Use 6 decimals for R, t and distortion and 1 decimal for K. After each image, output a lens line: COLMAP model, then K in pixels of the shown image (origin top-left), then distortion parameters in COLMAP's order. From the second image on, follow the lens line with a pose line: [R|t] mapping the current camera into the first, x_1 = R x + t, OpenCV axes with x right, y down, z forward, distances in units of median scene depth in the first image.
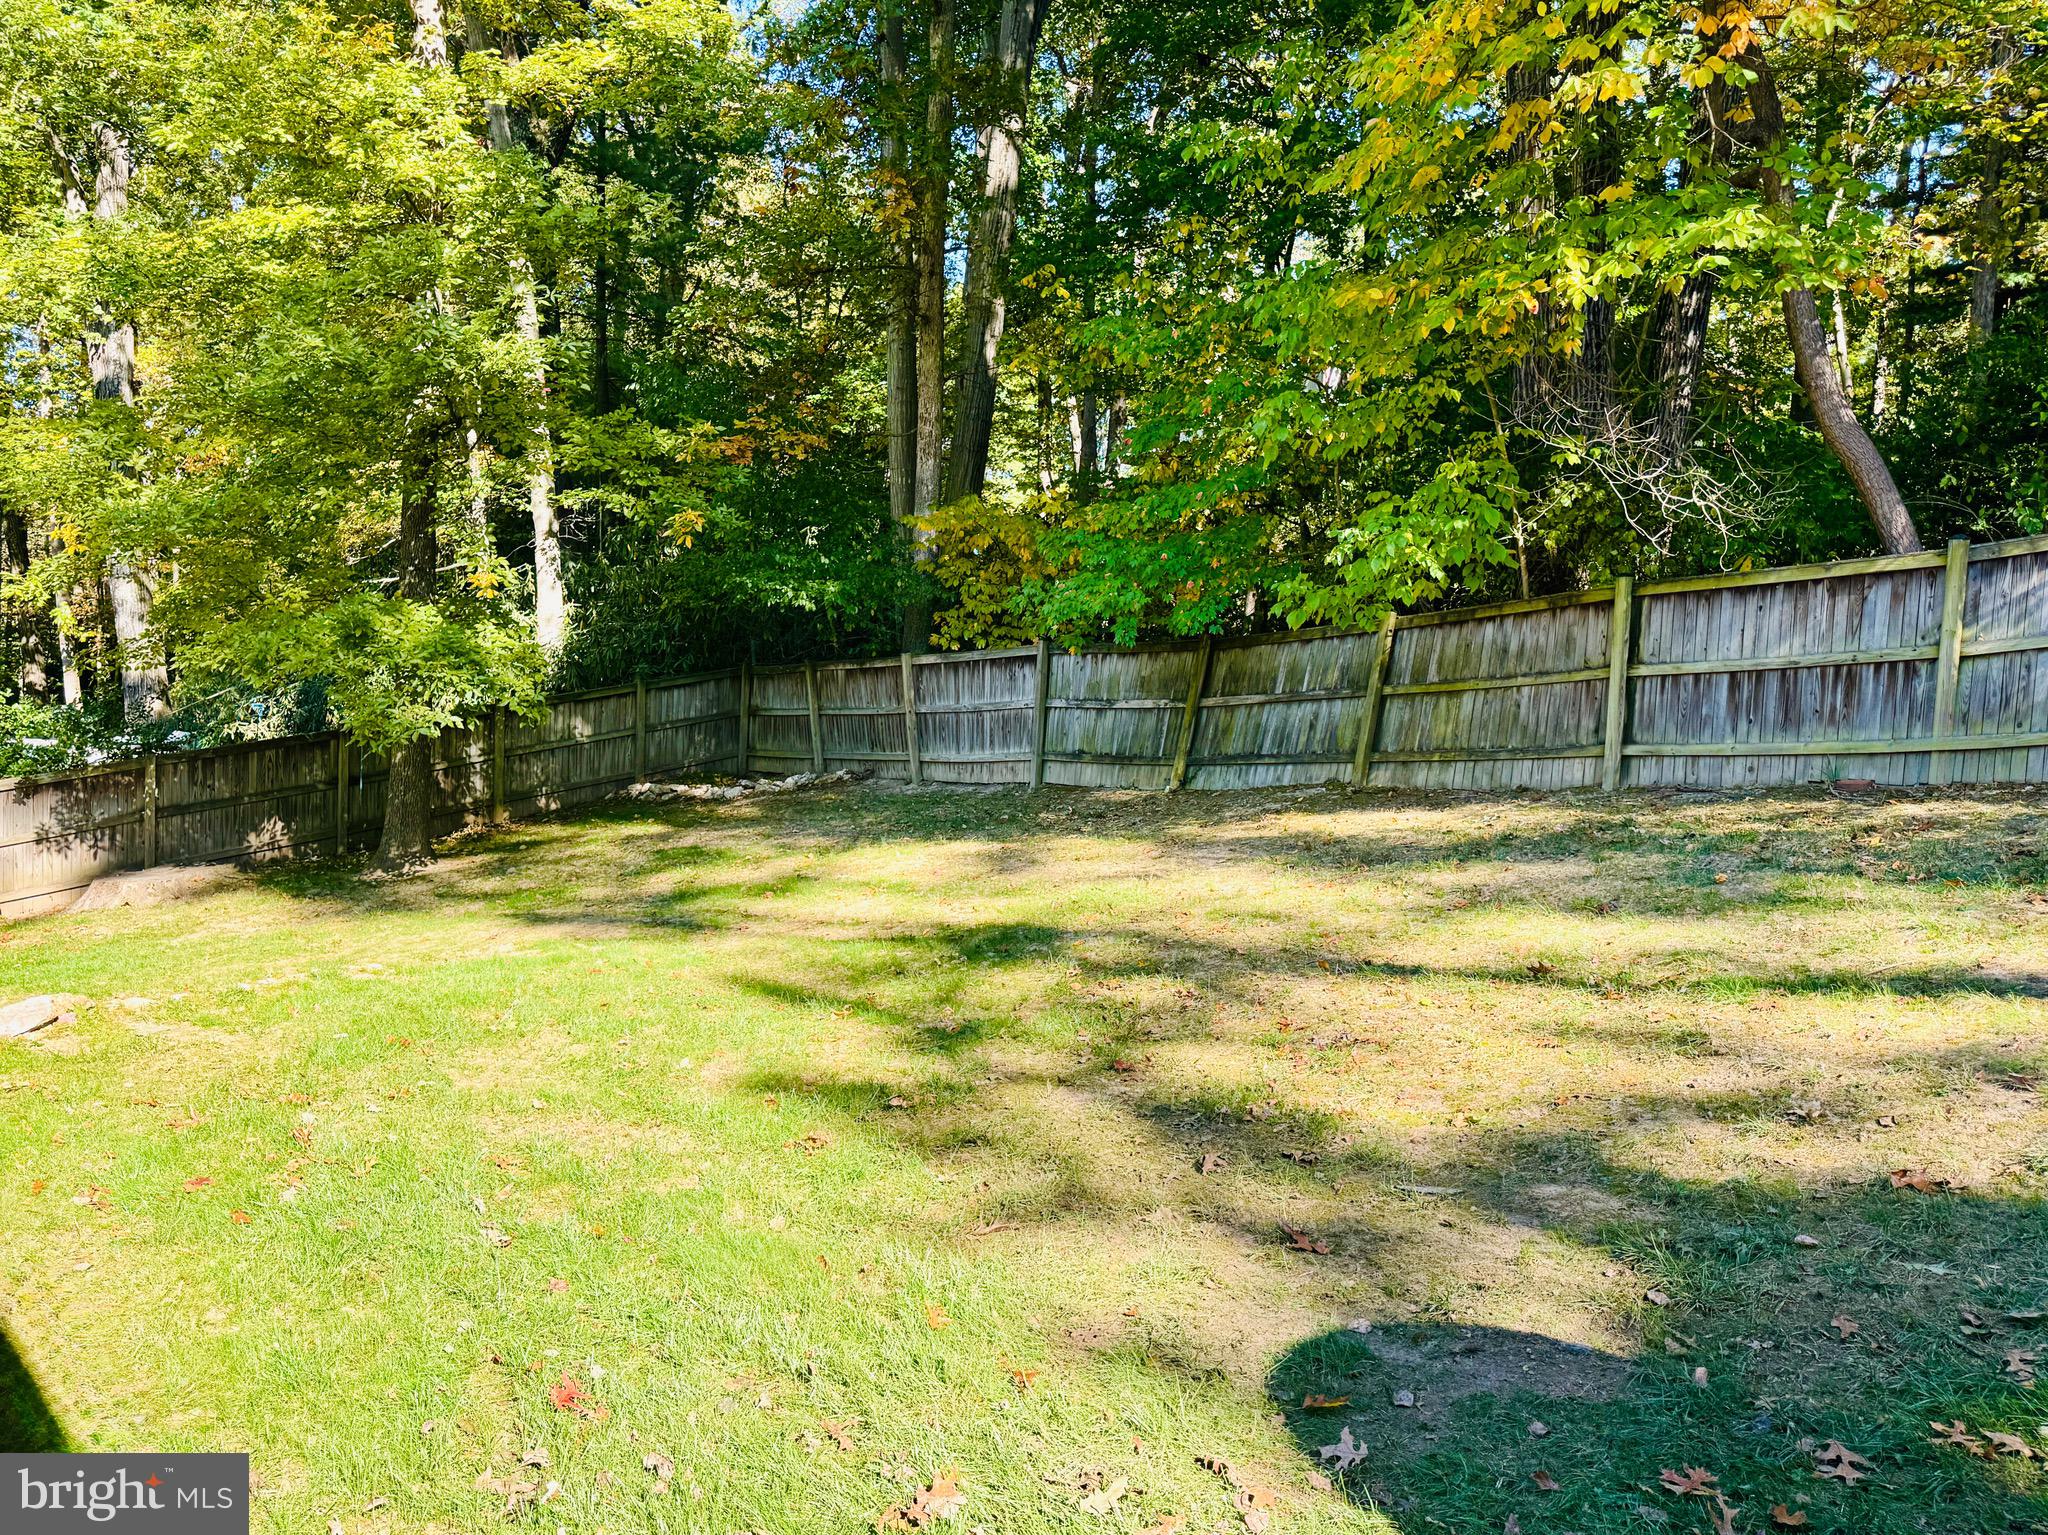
lens RADIAL K [[1507.0, 0, 988.5], [0, 1507.0, 766.6], [0, 0, 1]] dist [0.101881, -0.179698]
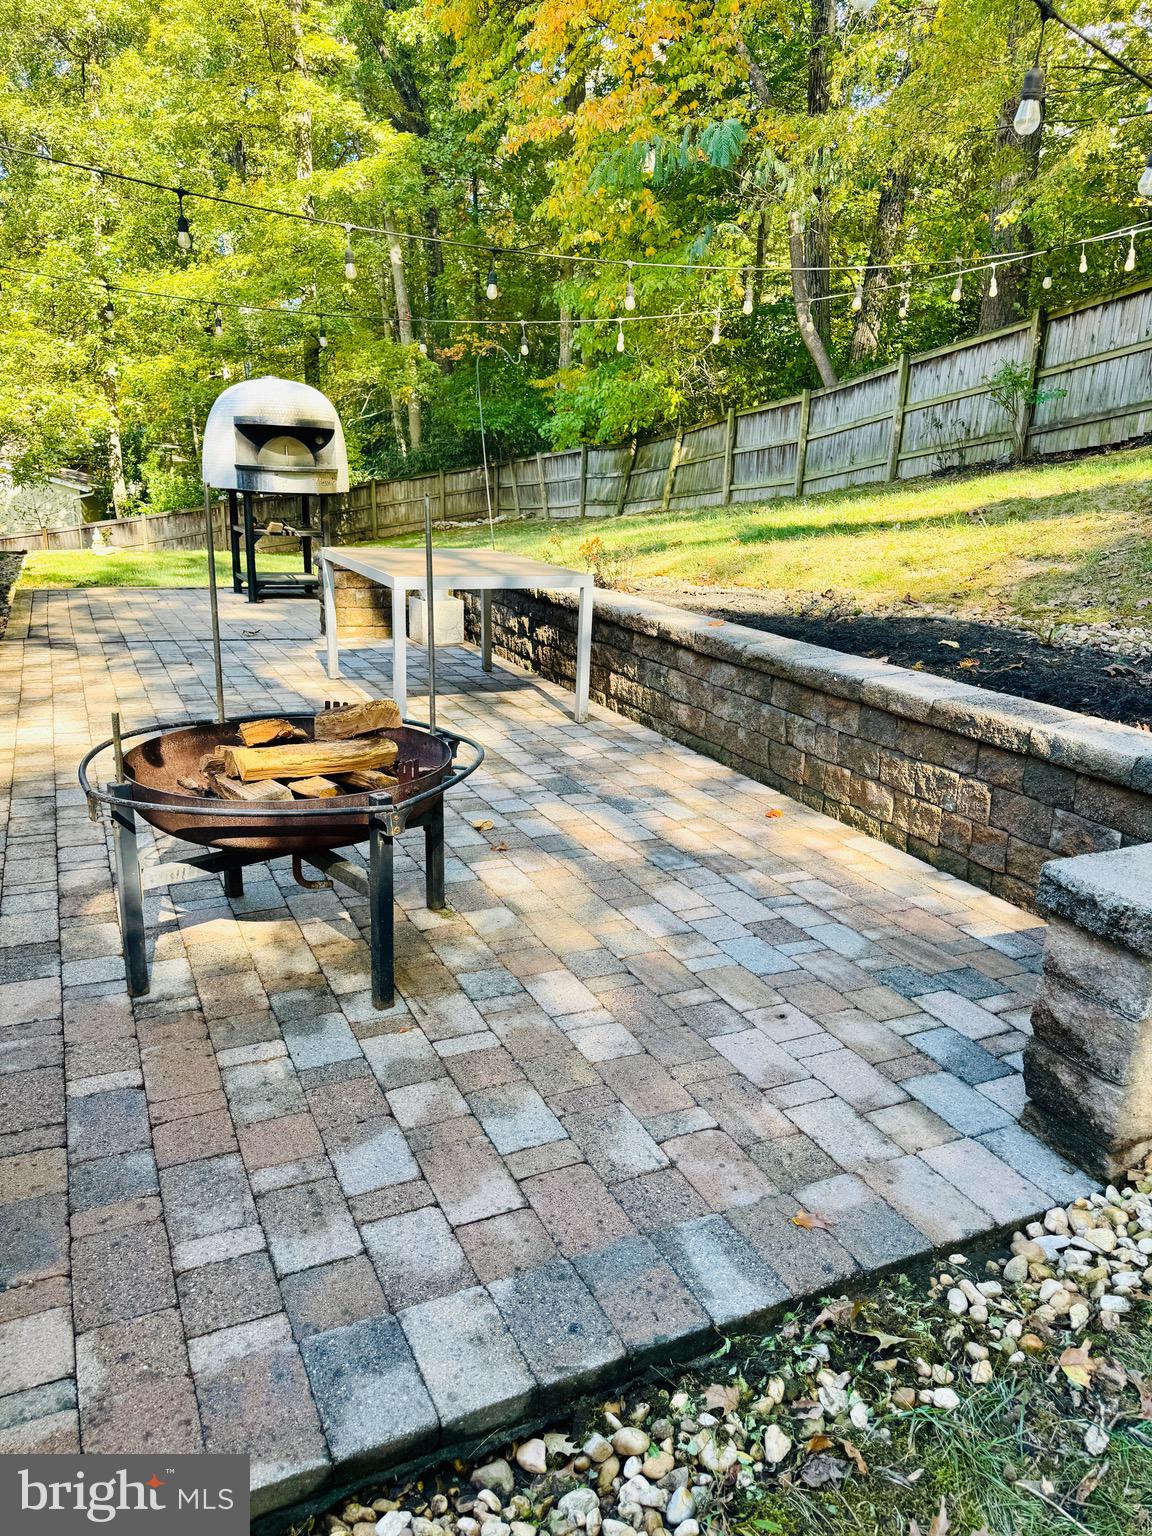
lens RADIAL K [[1086.1, 0, 572.4], [0, 1086.1, 795.6], [0, 0, 1]] dist [0.110026, -0.185834]
pose [[0.951042, 0.076990, -0.299319, 0.520387], [-0.011300, 0.976490, 0.215267, 0.065466], [0.308855, -0.201345, 0.929553, -0.517474]]
